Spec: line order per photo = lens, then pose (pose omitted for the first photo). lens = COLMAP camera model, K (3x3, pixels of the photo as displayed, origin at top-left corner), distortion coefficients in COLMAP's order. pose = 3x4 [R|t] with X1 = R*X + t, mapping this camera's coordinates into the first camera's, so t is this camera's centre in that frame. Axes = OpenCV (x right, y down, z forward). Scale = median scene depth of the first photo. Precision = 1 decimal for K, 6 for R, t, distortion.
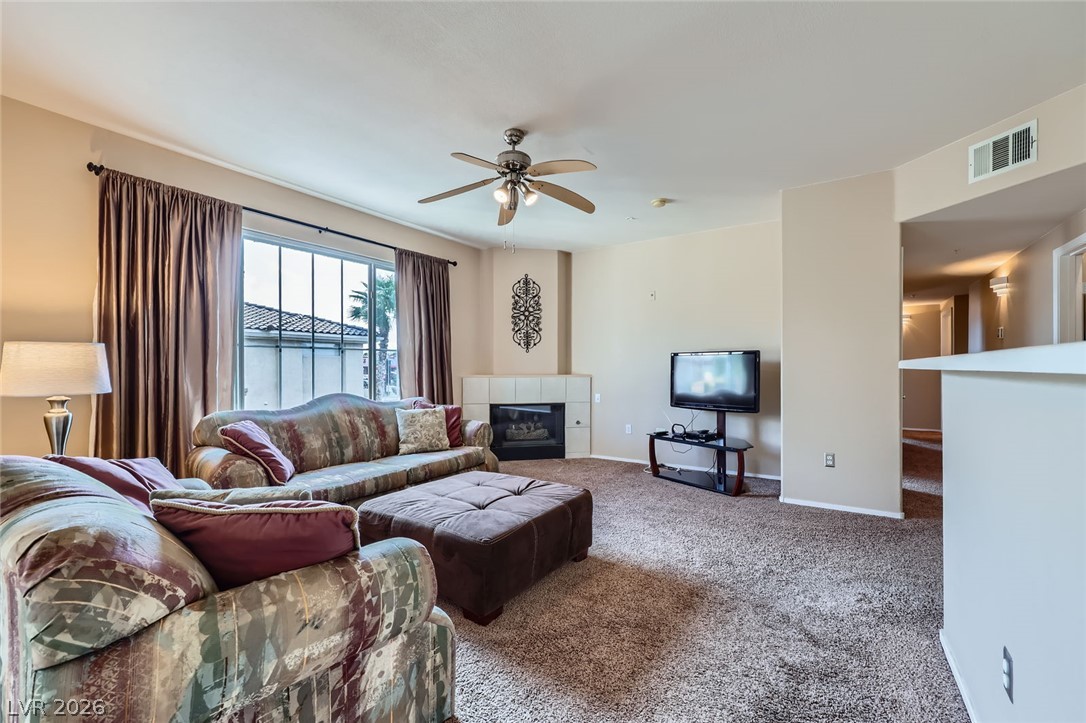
lens RADIAL K [[452.6, 0, 550.3], [0, 452.6, 370.2], [0, 0, 1]] dist [0.003633, 0.000040]
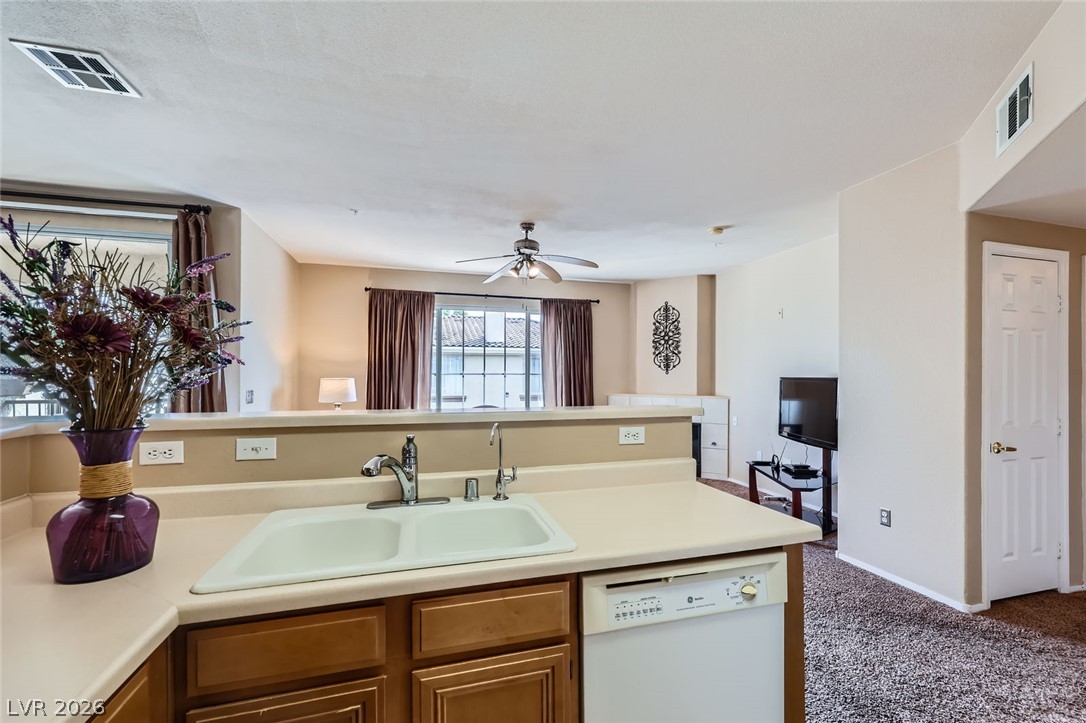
lens RADIAL K [[452.6, 0, 556.0], [0, 452.6, 374.6], [0, 0, 1]] dist [0.003633, 0.000040]
pose [[0.763935, 0.004288, -0.645278, 0.504523], [-0.009469, 0.999945, -0.004566, -0.034016], [0.645223, 0.009598, 0.763934, 0.001762]]
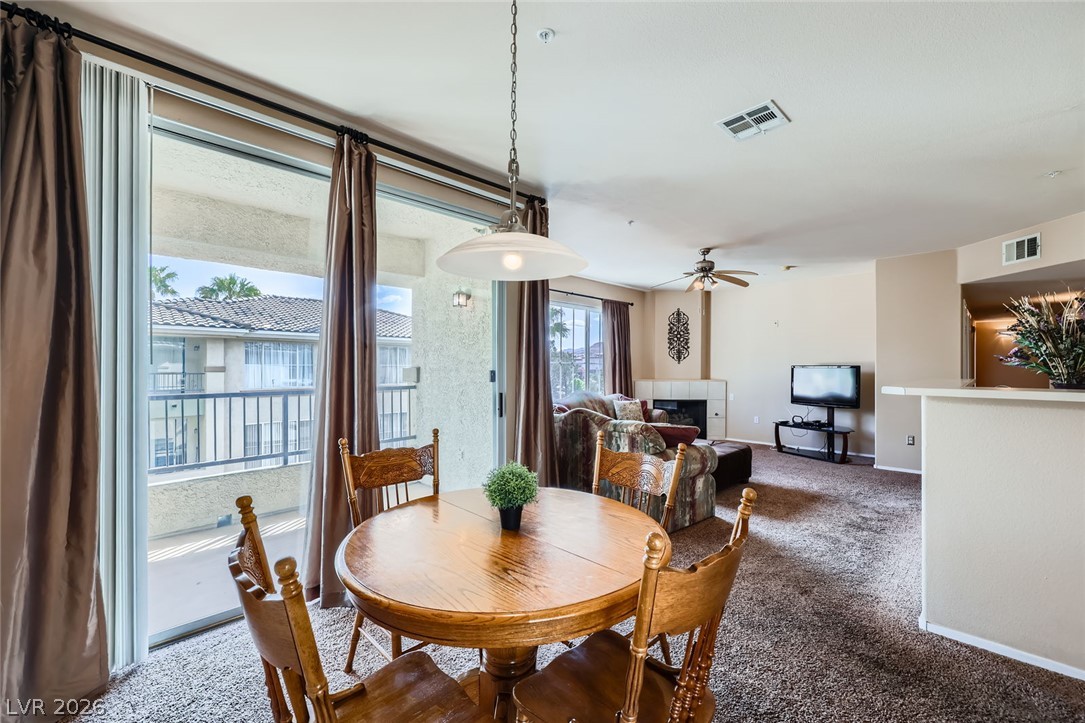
lens RADIAL K [[452.1, 0, 547.0], [0, 452.1, 368.9], [0, 0, 1]] dist [0.003633, 0.000040]
pose [[0.979775, 0.006293, -0.200004, -0.193415], [-0.007050, 0.999970, -0.003072, -0.017948], [0.199979, 0.004420, 0.979790, -0.521835]]
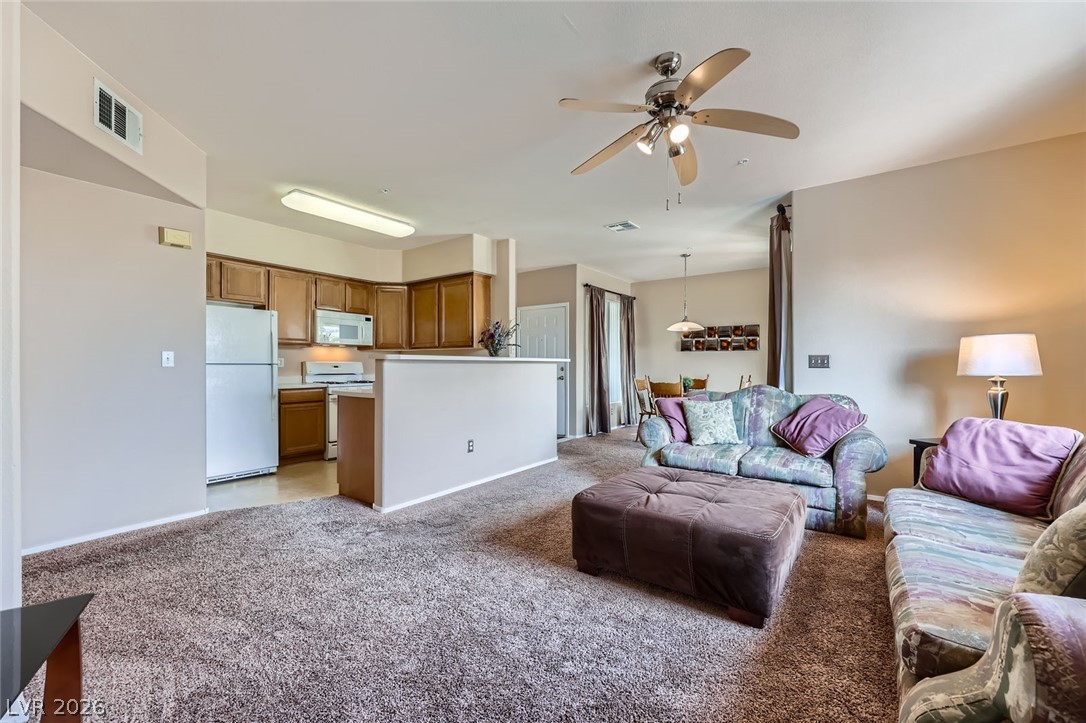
lens RADIAL K [[452.6, 0, 540.0], [0, 452.6, 366.0], [0, 0, 1]] dist [0.003633, 0.000040]
pose [[-0.997708, 0.002457, 0.067621, 0.047693], [0.002802, 0.999984, 0.004996, 0.006633], [-0.067607, 0.005174, -0.997699, 1.039792]]
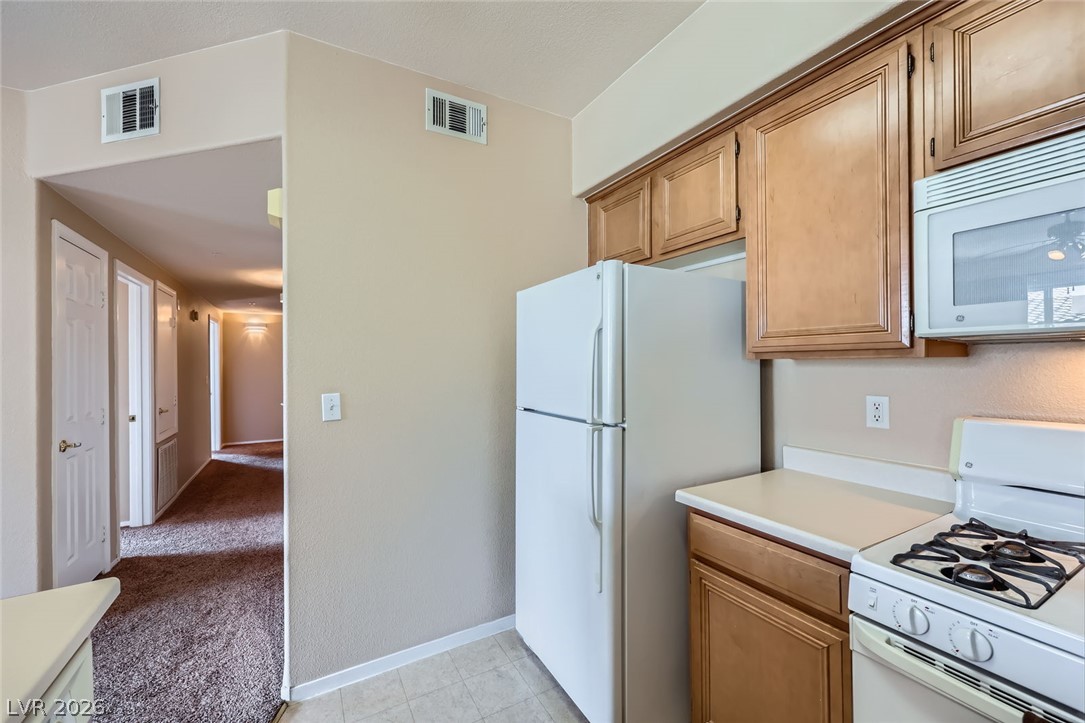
lens RADIAL K [[452.1, 0, 540.3], [0, 452.1, 360.6], [0, 0, 1]] dist [0.003633, 0.000040]
pose [[0.463079, 0.000657, 0.886317, 0.364351], [0.018103, 0.999784, -0.010200, -0.034111], [-0.886132, 0.020768, 0.462967, 0.053187]]
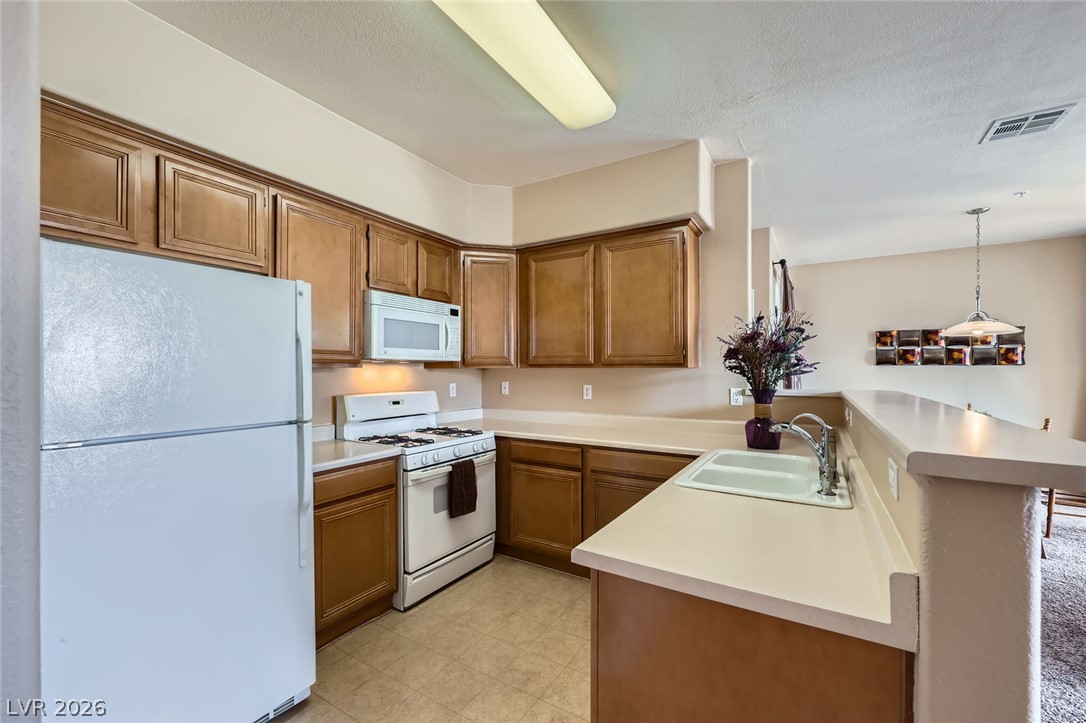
lens RADIAL K [[452.6, 0, 547.7], [0, 452.6, 370.1], [0, 0, 1]] dist [0.003633, 0.000040]
pose [[-0.999577, 0.004779, -0.028694, 0.467787], [0.004522, 0.999949, 0.008998, -0.035805], [0.028736, 0.008865, -0.999548, 0.519369]]
